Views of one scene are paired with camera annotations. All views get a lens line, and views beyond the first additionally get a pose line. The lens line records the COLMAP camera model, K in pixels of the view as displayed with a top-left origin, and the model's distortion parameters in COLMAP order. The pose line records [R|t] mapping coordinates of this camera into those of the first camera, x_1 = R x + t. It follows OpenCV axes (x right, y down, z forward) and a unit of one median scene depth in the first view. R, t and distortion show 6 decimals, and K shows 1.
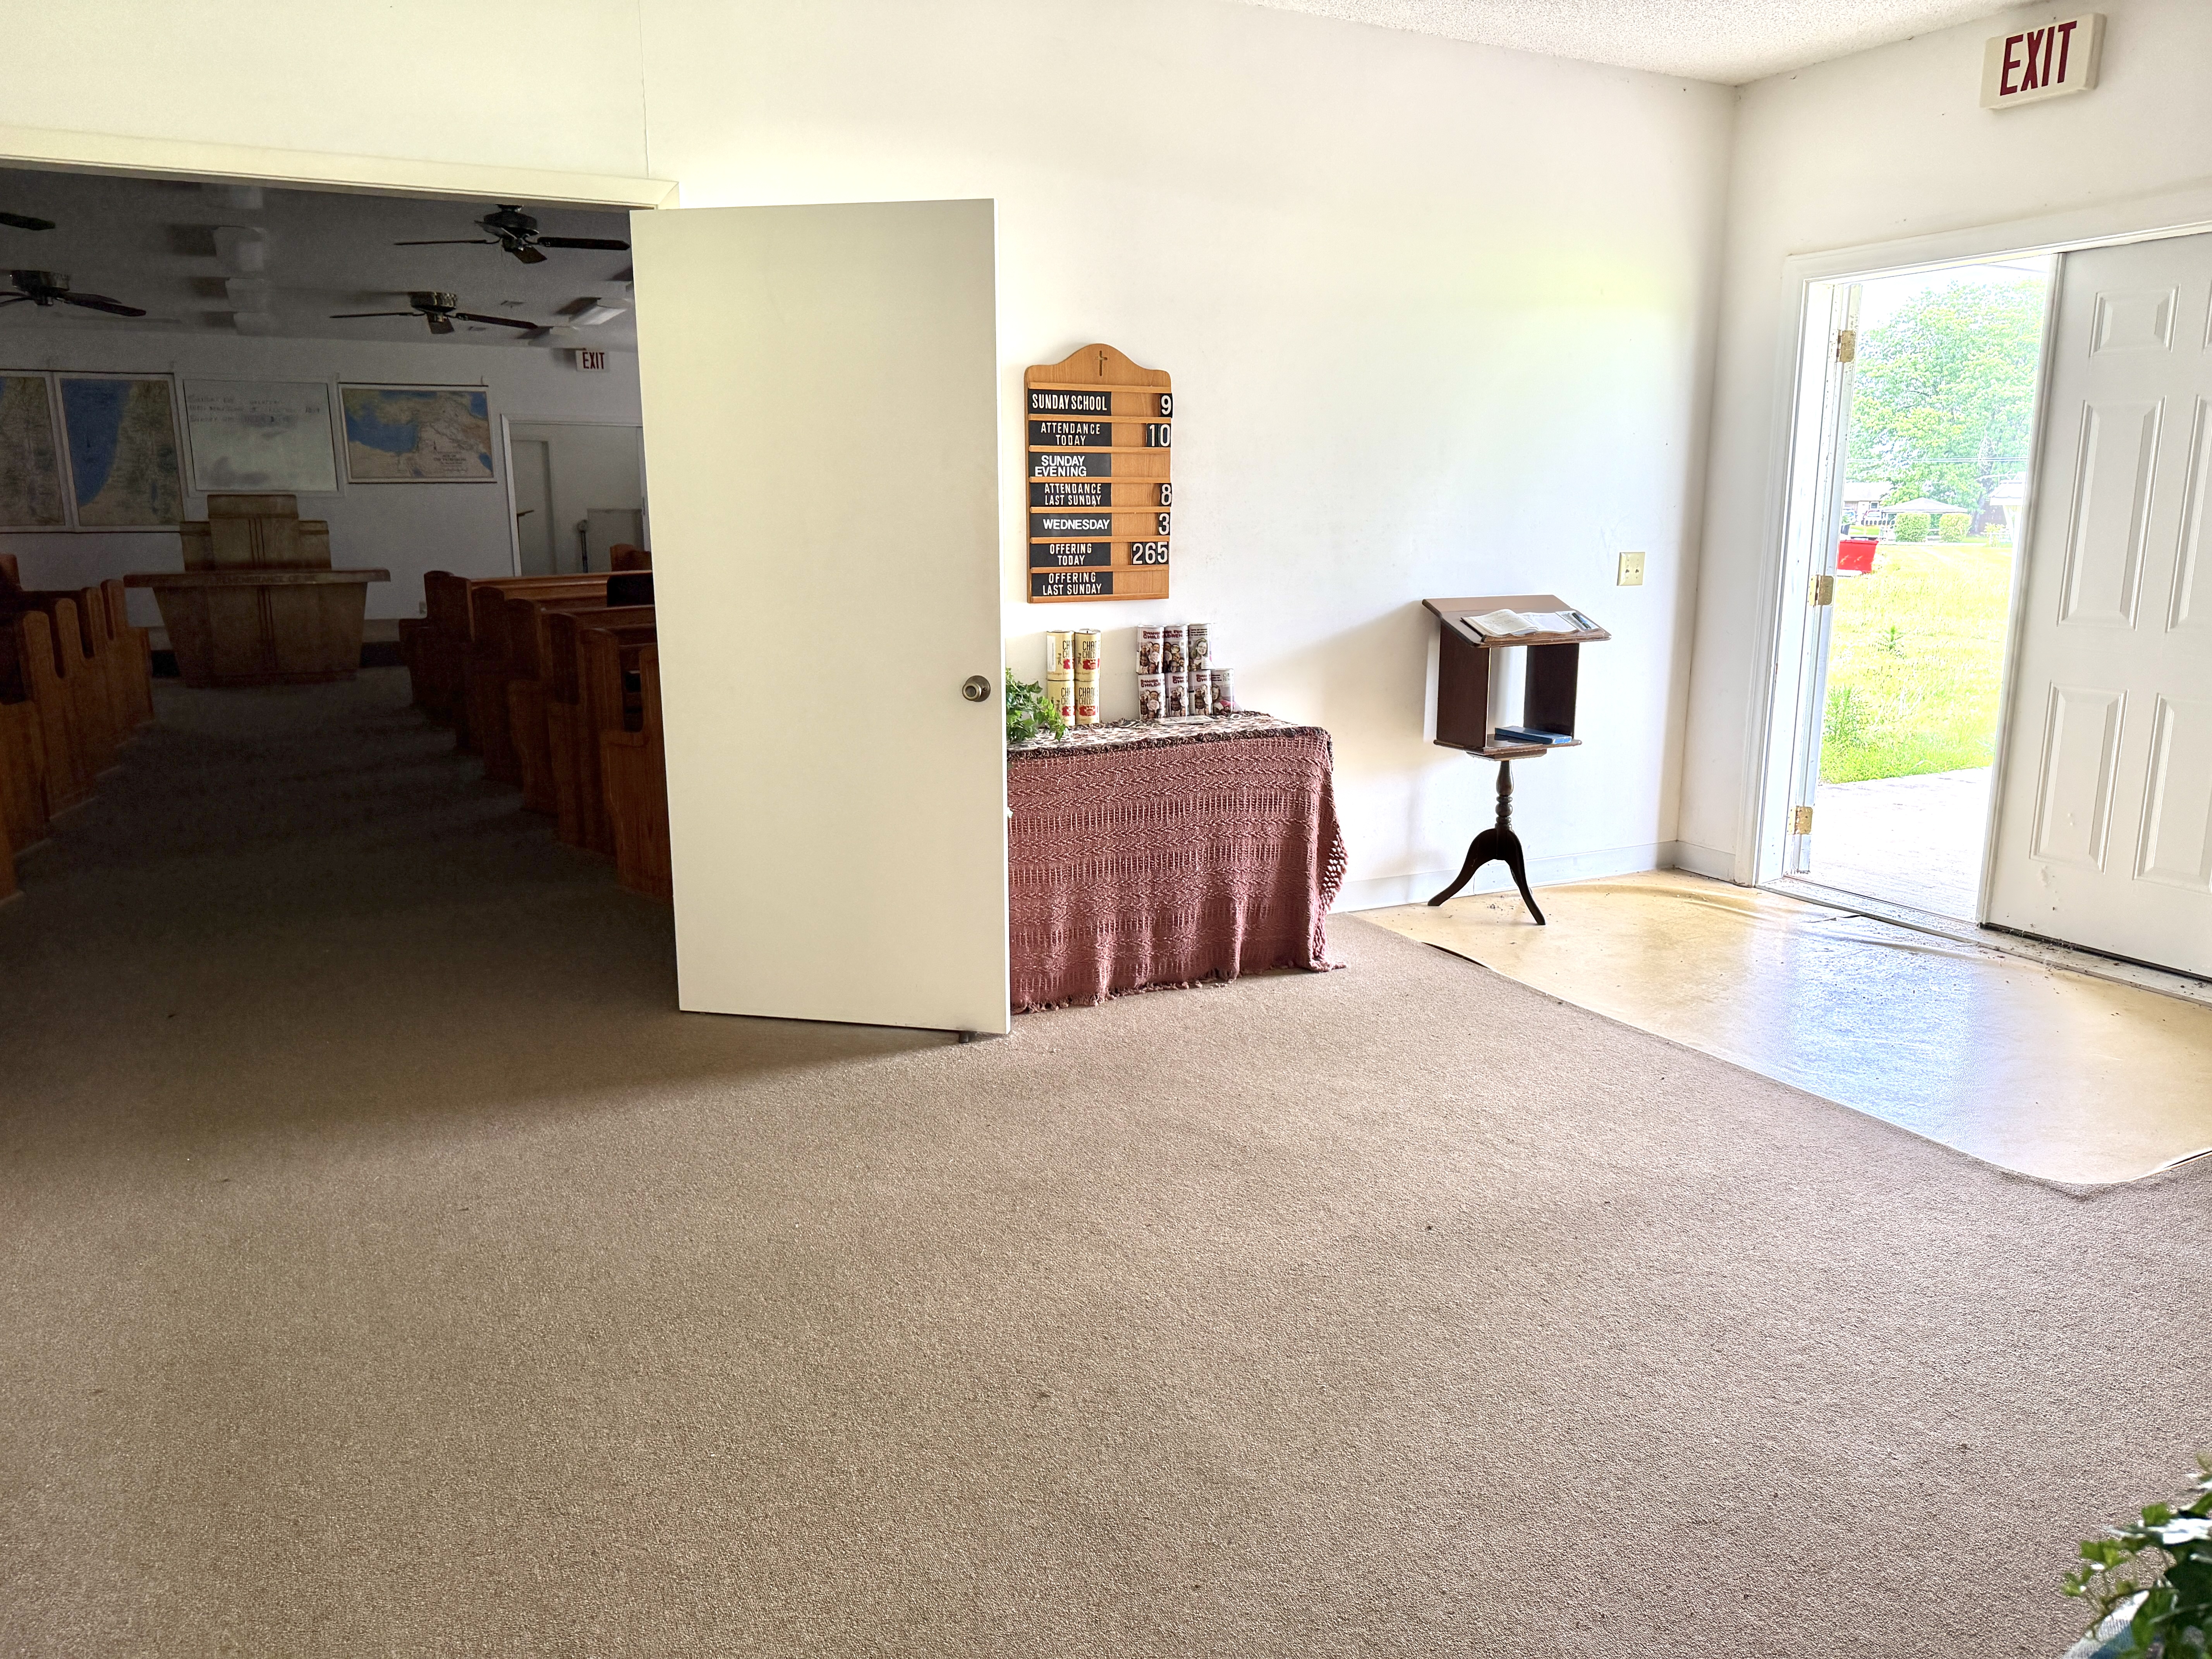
lens RADIAL K [[1542.2, 0, 1111.9], [0, 1542.2, 828.5], [0, 0, 1]] dist [0.008922, -0.000751]
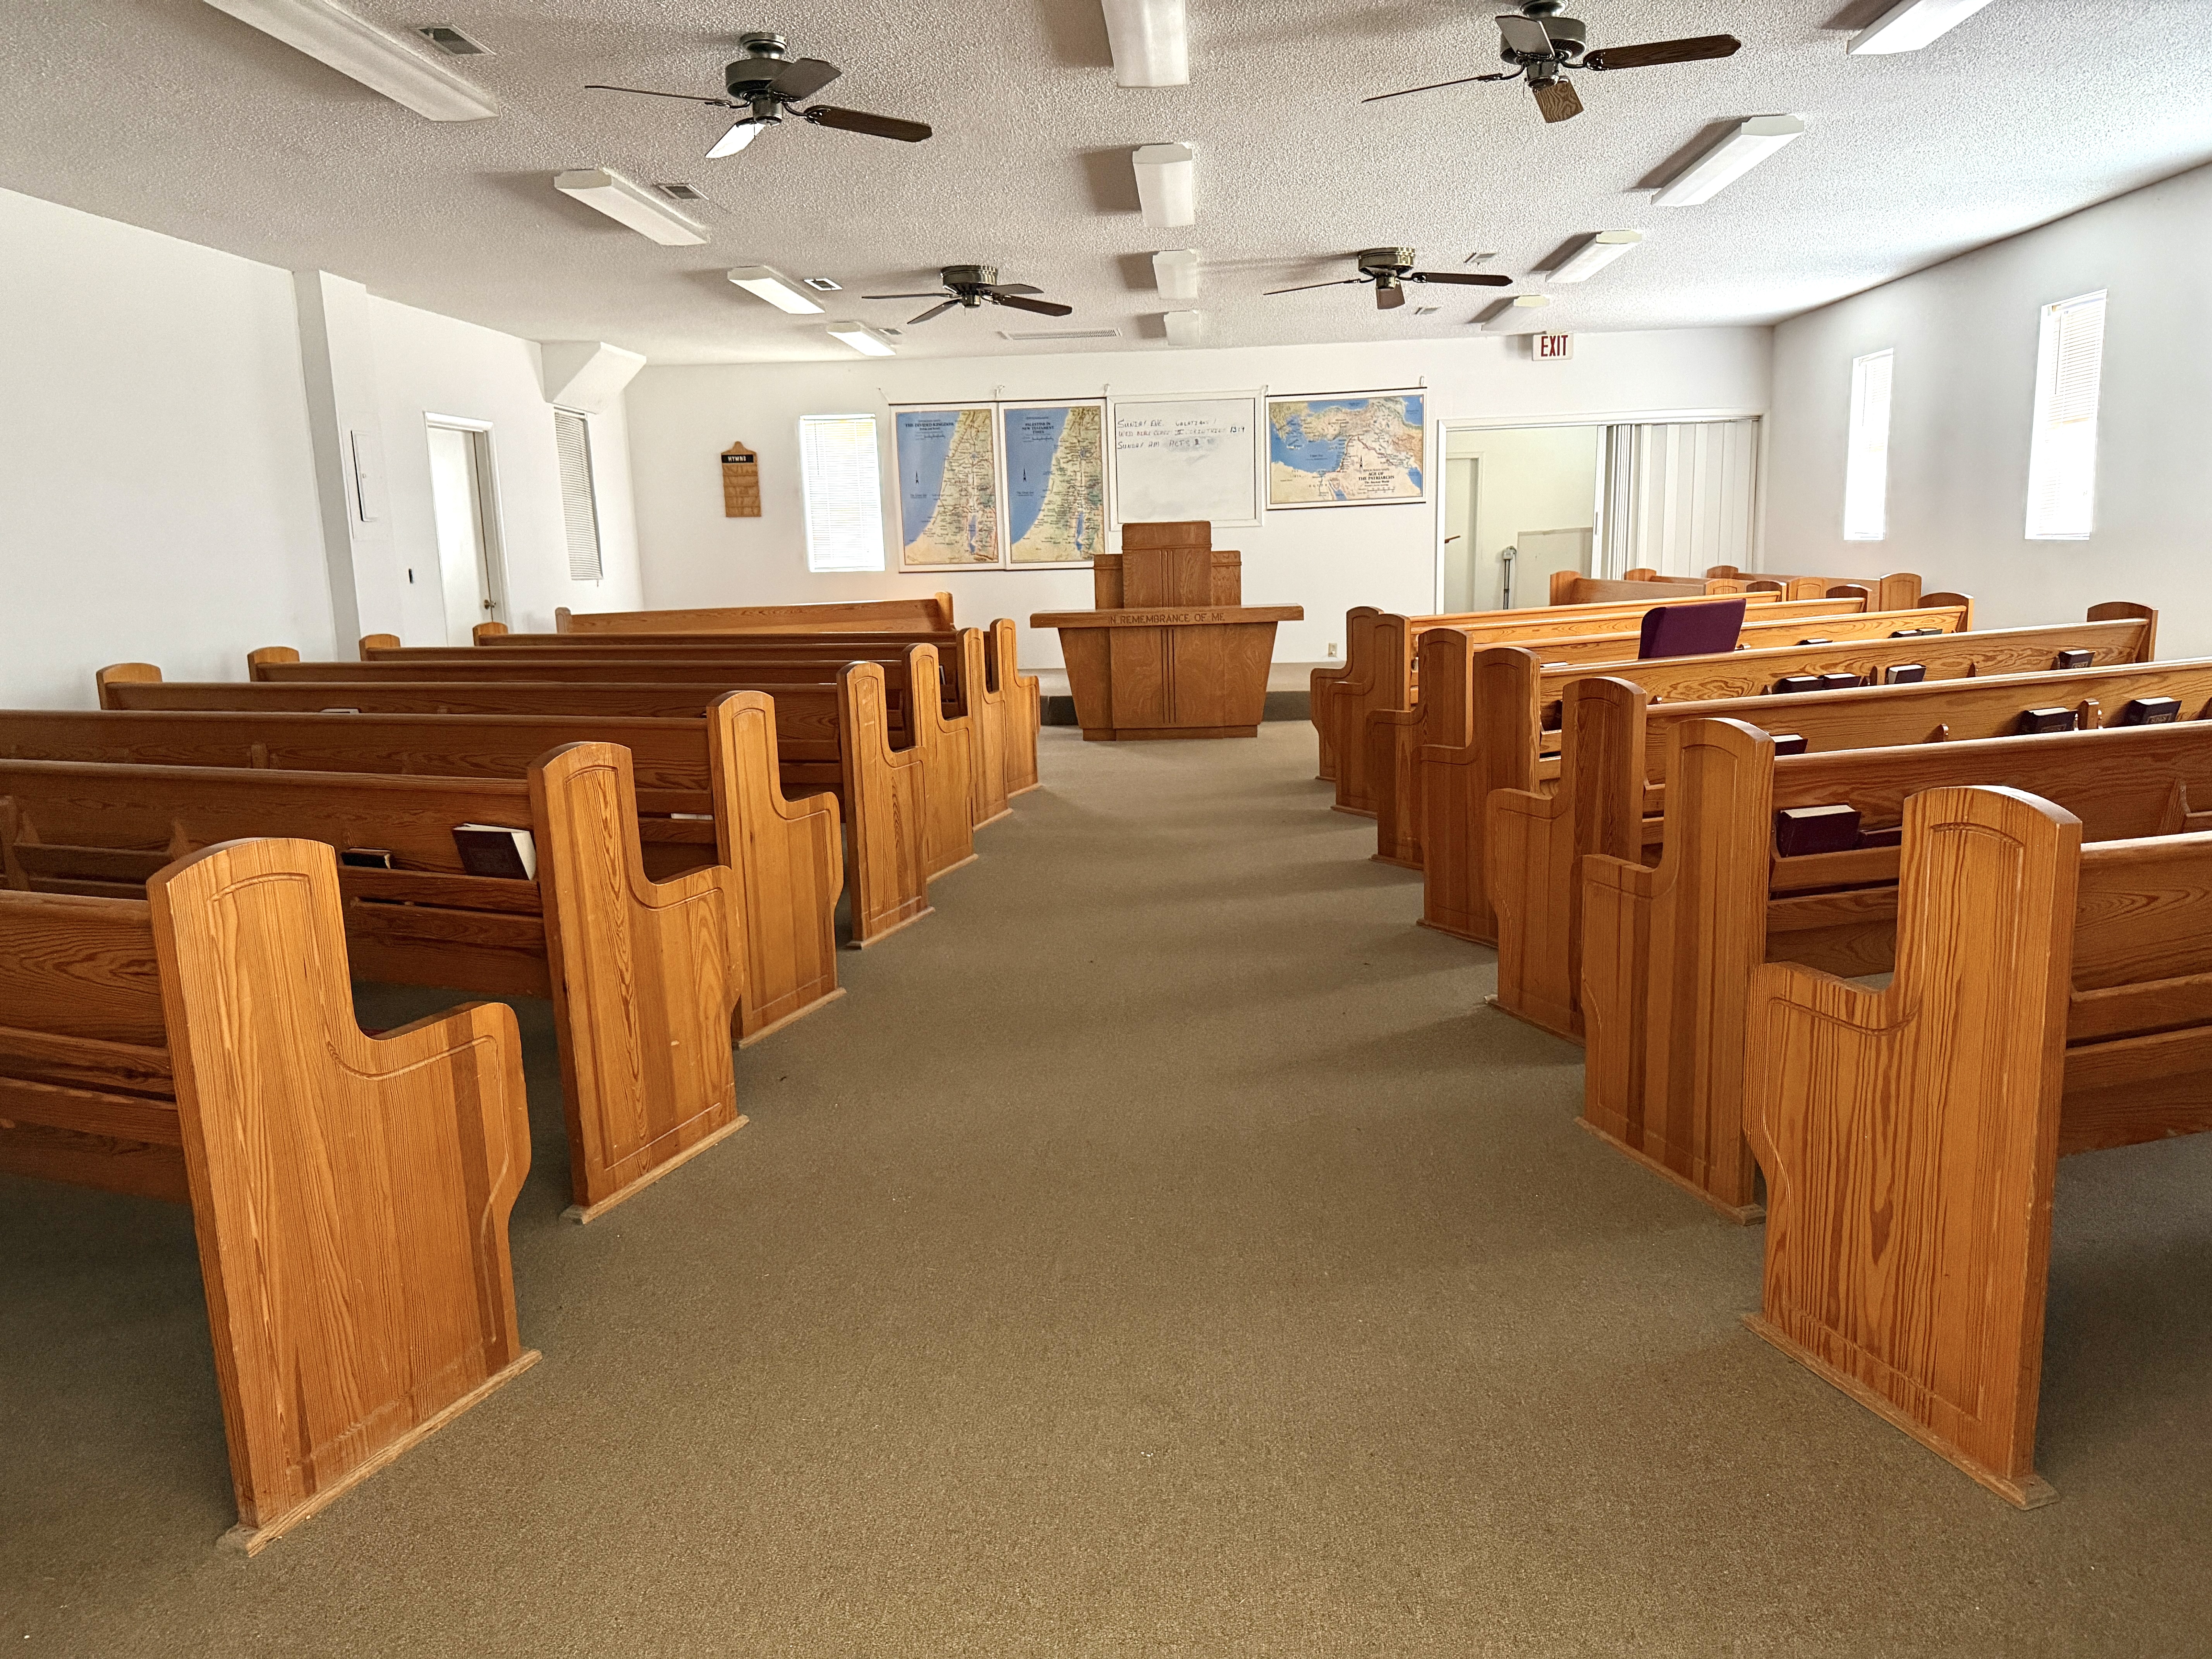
lens RADIAL K [[1542.2, 0, 1106.0], [0, 1542.2, 820.8], [0, 0, 1]] dist [0.008922, -0.000751]
pose [[0.851846, 0.065465, -0.519686, -0.116137], [-0.080429, 0.996741, -0.006276, -0.037354], [0.517581, 0.047144, 0.854335, 0.235390]]
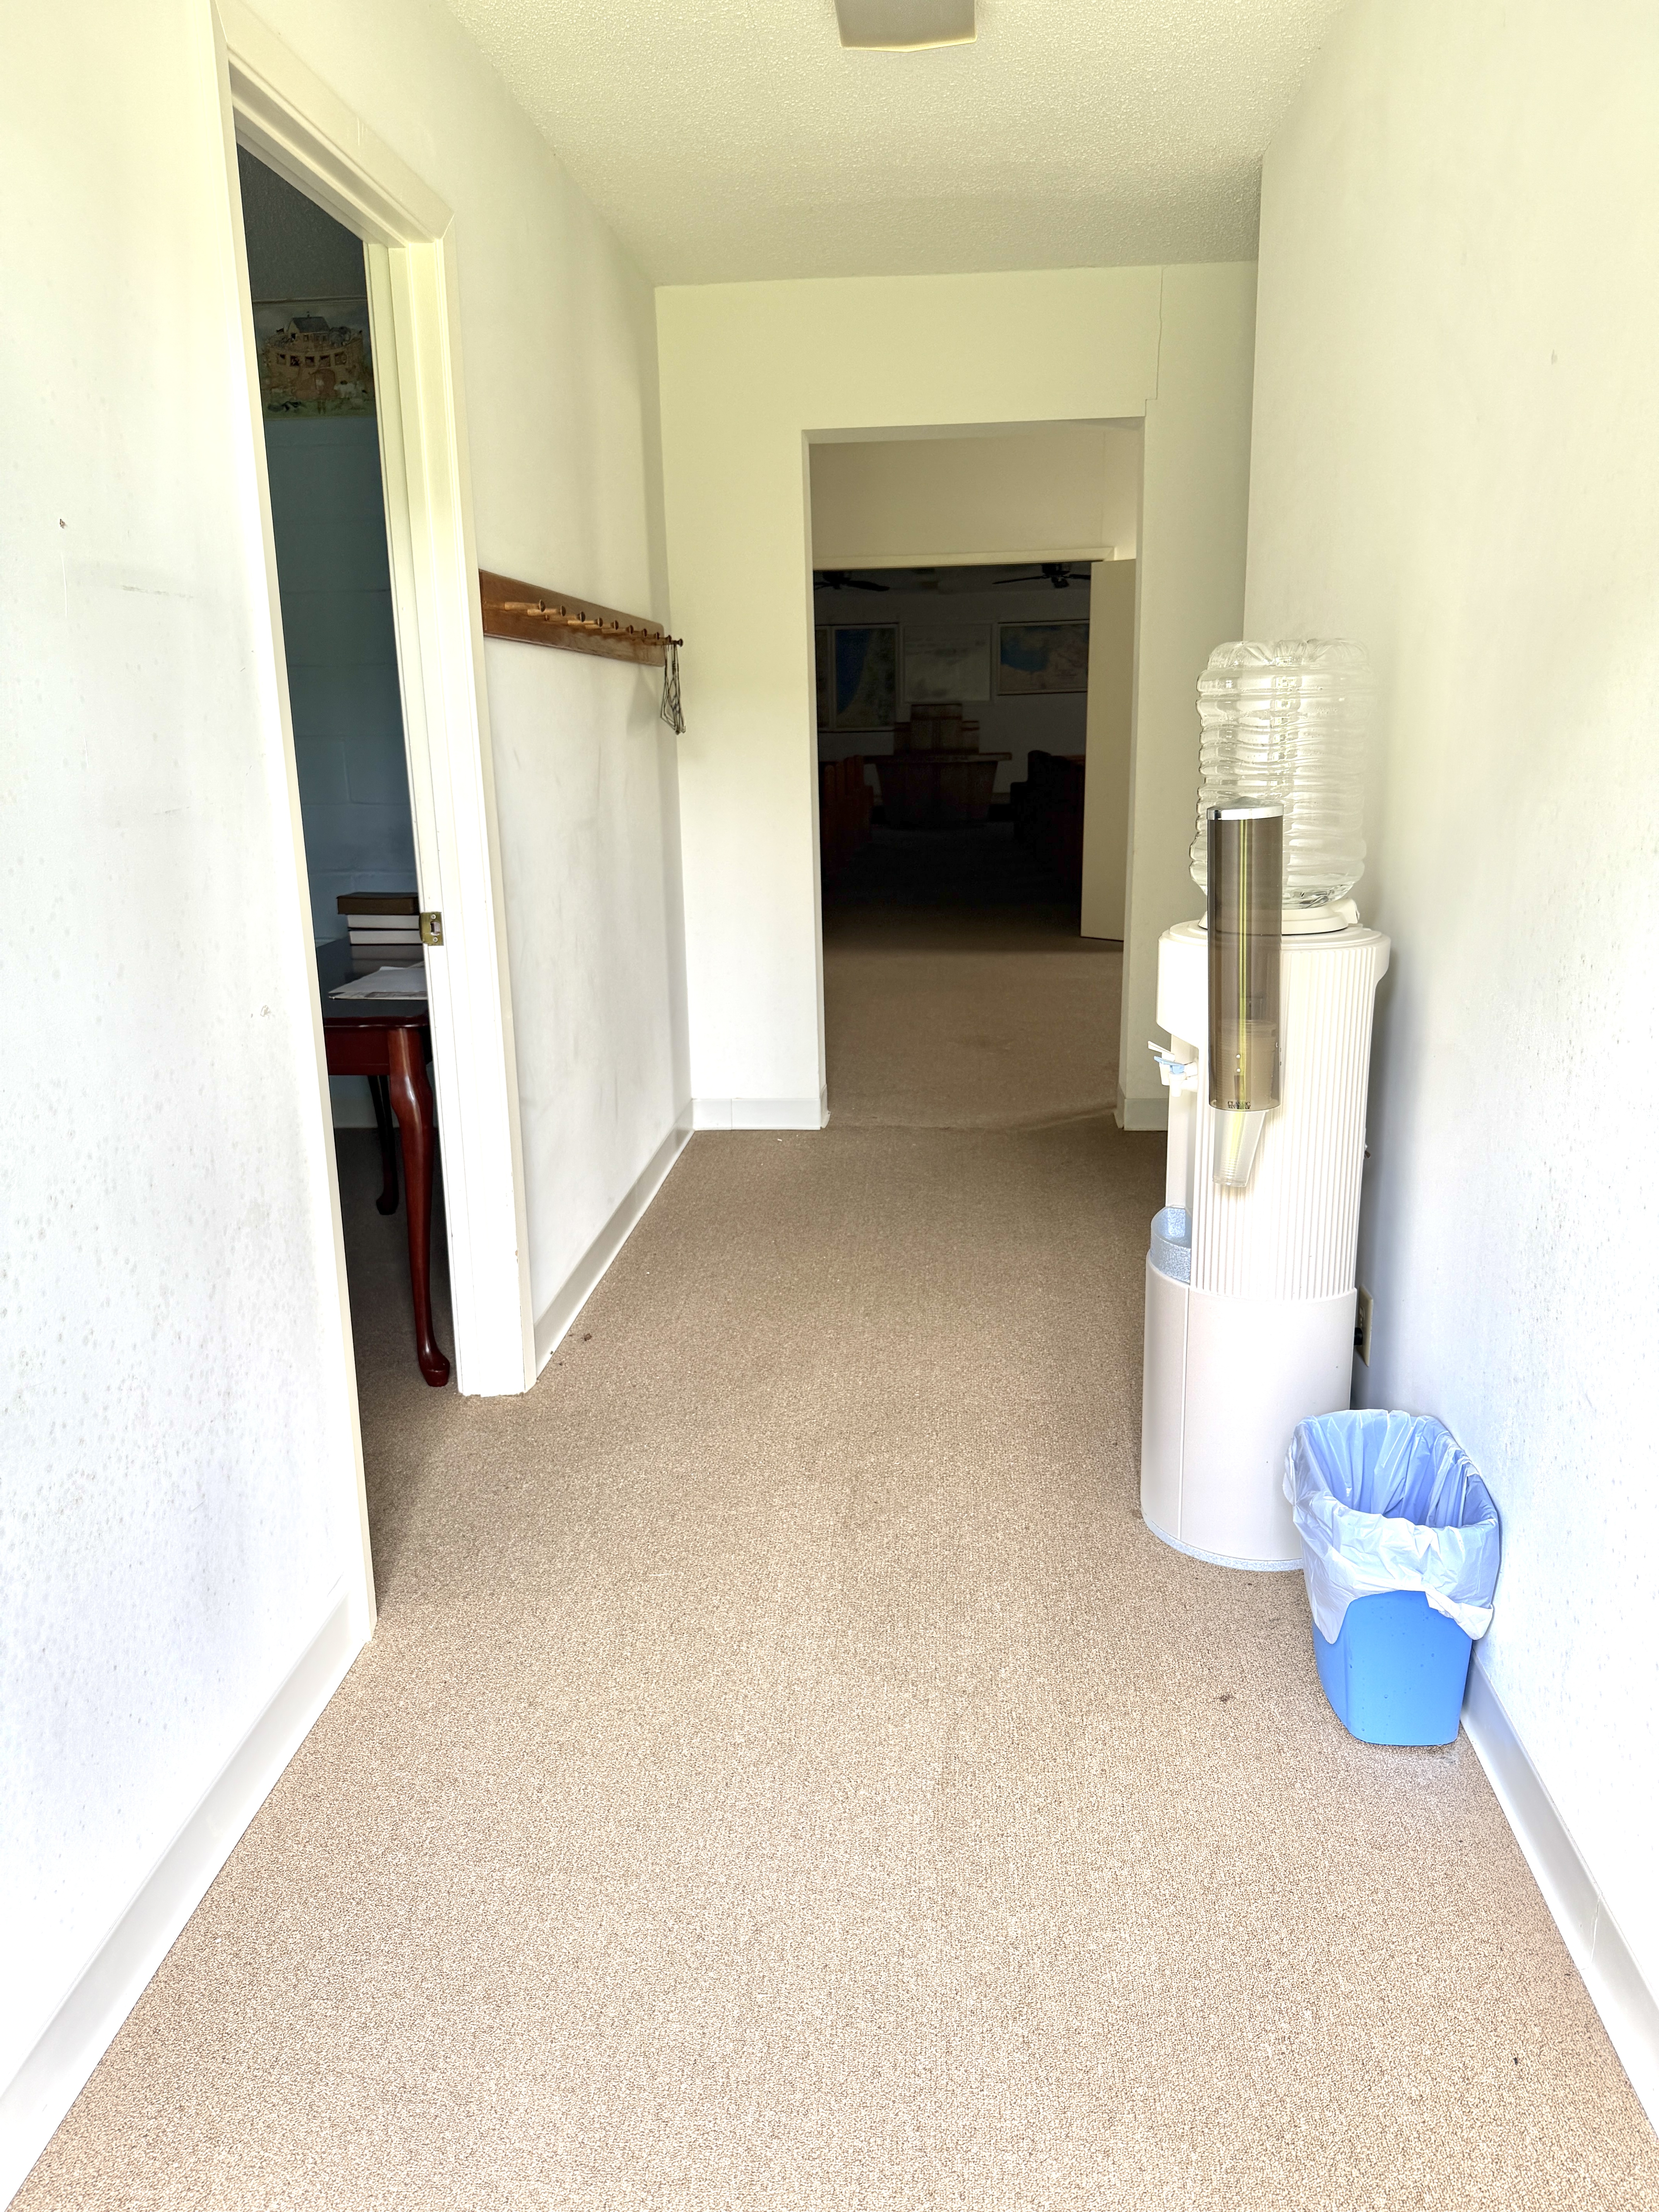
lens RADIAL K [[1542.2, 0, 828.6], [0, 1542.2, 1118.4], [0, 0, 1]] dist [0.008922, -0.000751]
pose [[0.842209, 0.120013, -0.525625, 0.191813], [-0.092937, 0.992633, 0.077728, 0.077389], [0.531081, -0.016613, 0.847158, -0.332125]]
